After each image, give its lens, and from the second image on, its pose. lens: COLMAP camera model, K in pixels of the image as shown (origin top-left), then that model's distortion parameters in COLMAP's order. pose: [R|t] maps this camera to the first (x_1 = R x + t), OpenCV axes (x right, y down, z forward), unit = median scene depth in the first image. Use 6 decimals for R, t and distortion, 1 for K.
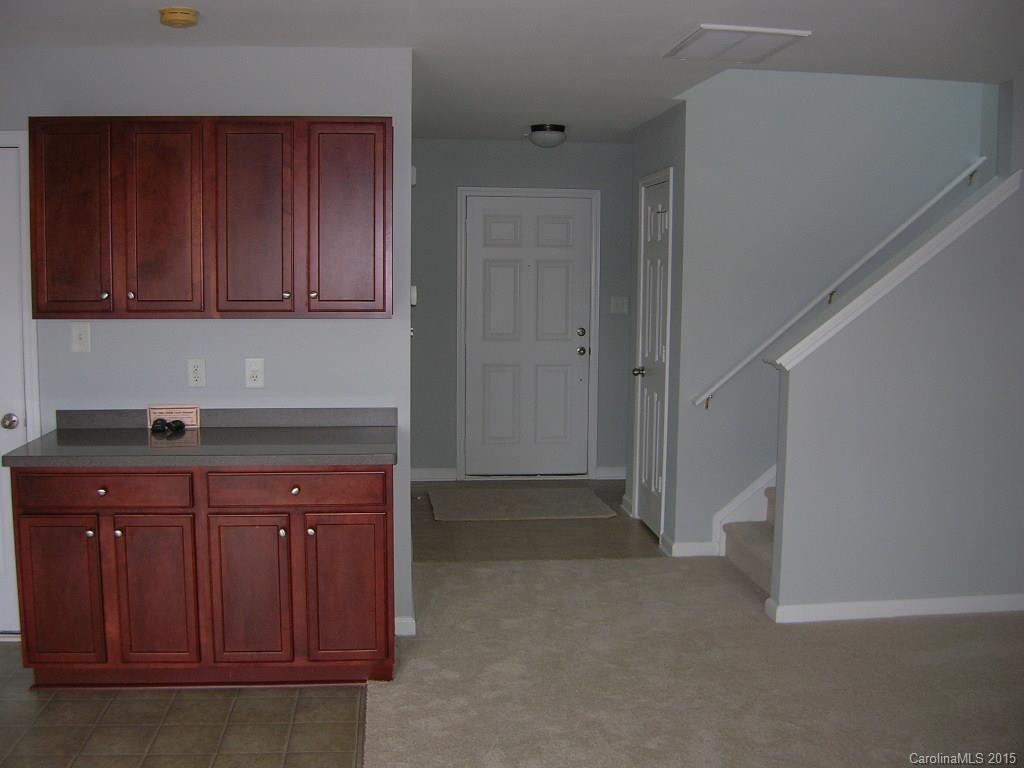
lens RADIAL K [[1074.7, 0, 512.0], [0, 1074.7, 384.0], [0, 0, 1]] dist [-0.181008, 0.014083]
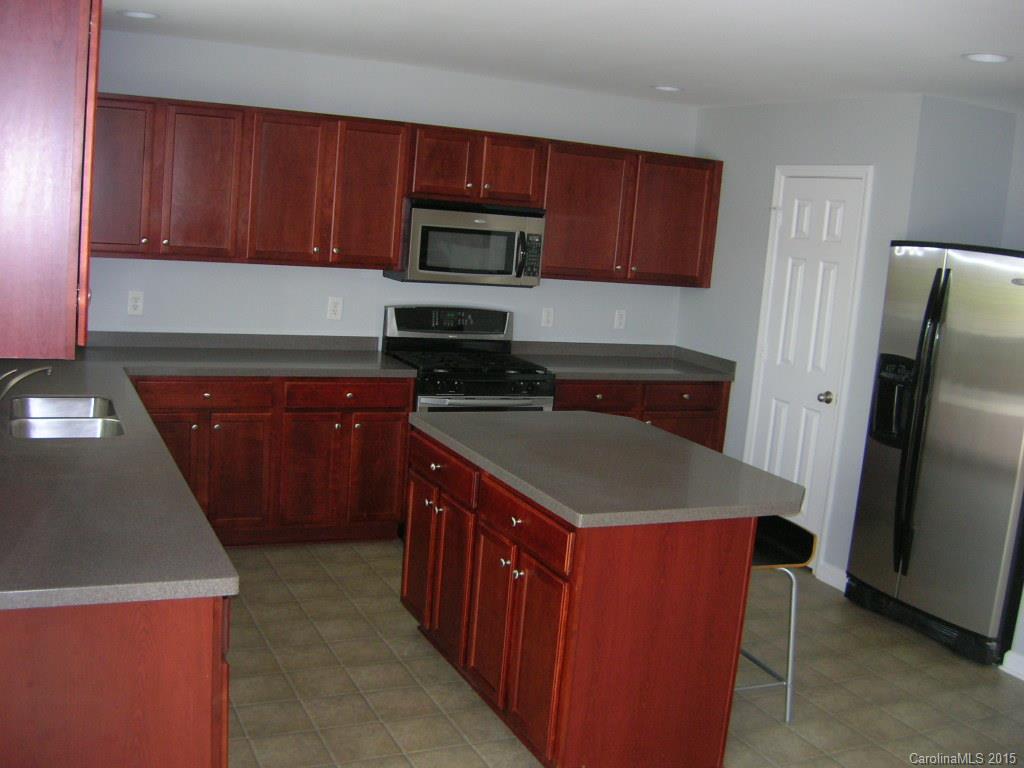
lens RADIAL K [[1074.7, 0, 512.0], [0, 1074.7, 384.0], [0, 0, 1]] dist [-0.181008, 0.014083]
pose [[0.311688, 0.161641, -0.936335, 0.510640], [-0.191527, 0.975886, 0.104713, -0.007916], [0.930681, 0.146695, 0.335131, 0.036340]]
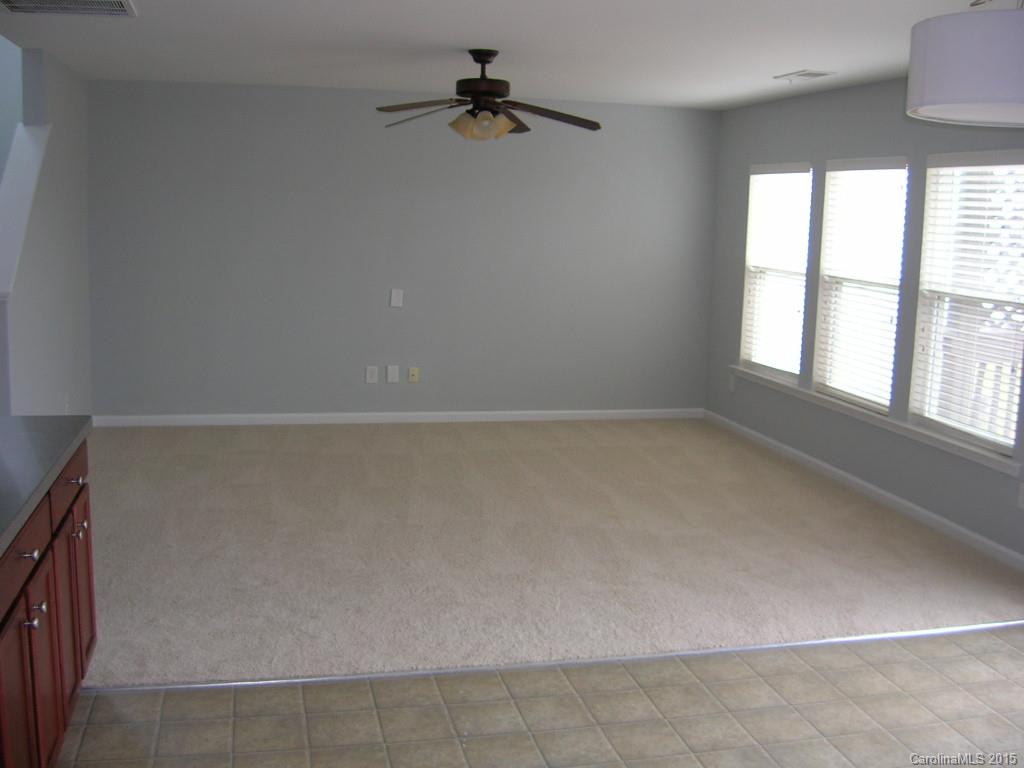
lens RADIAL K [[1074.7, 0, 512.0], [0, 1074.7, 384.0], [0, 0, 1]] dist [-0.181008, 0.014083]
pose [[-0.109587, -0.173321, 0.978749, -0.923233], [0.084862, 0.979453, 0.182948, -0.085000], [-0.990348, 0.103107, -0.092627, 0.652134]]
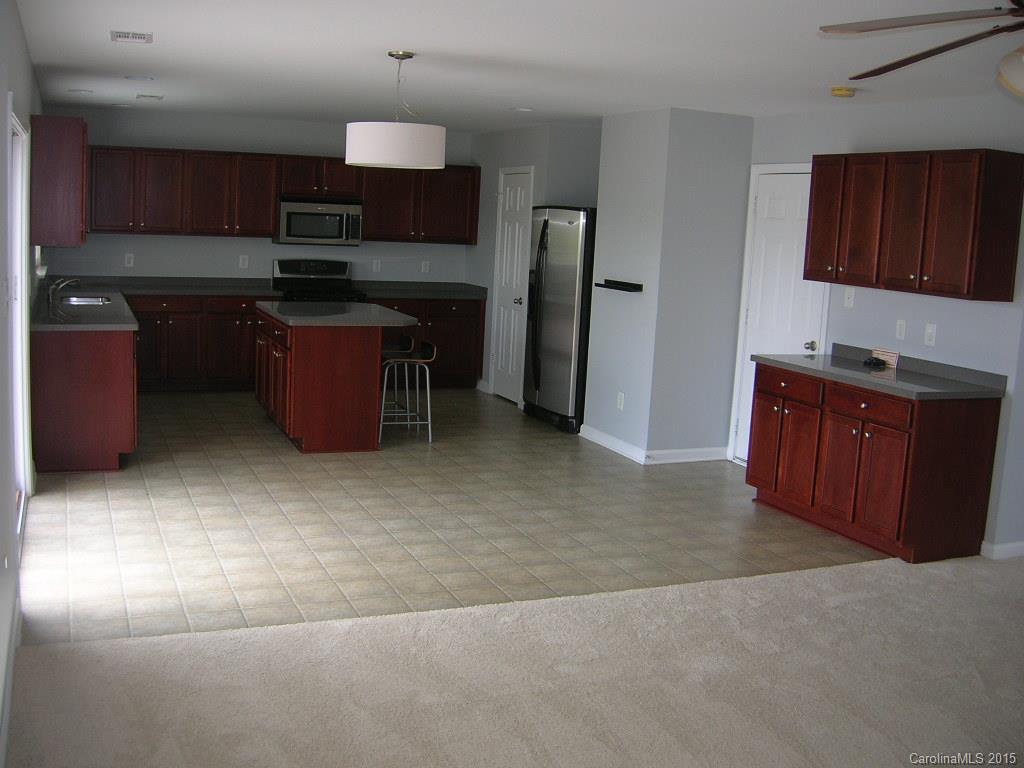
lens RADIAL K [[1074.7, 0, 512.0], [0, 1074.7, 384.0], [0, 0, 1]] dist [-0.181008, 0.014083]
pose [[0.274698, 0.146375, -0.950324, 0.939345], [-0.161555, 0.981320, 0.104451, -0.001551], [0.947861, 0.124838, 0.293214, 0.092508]]
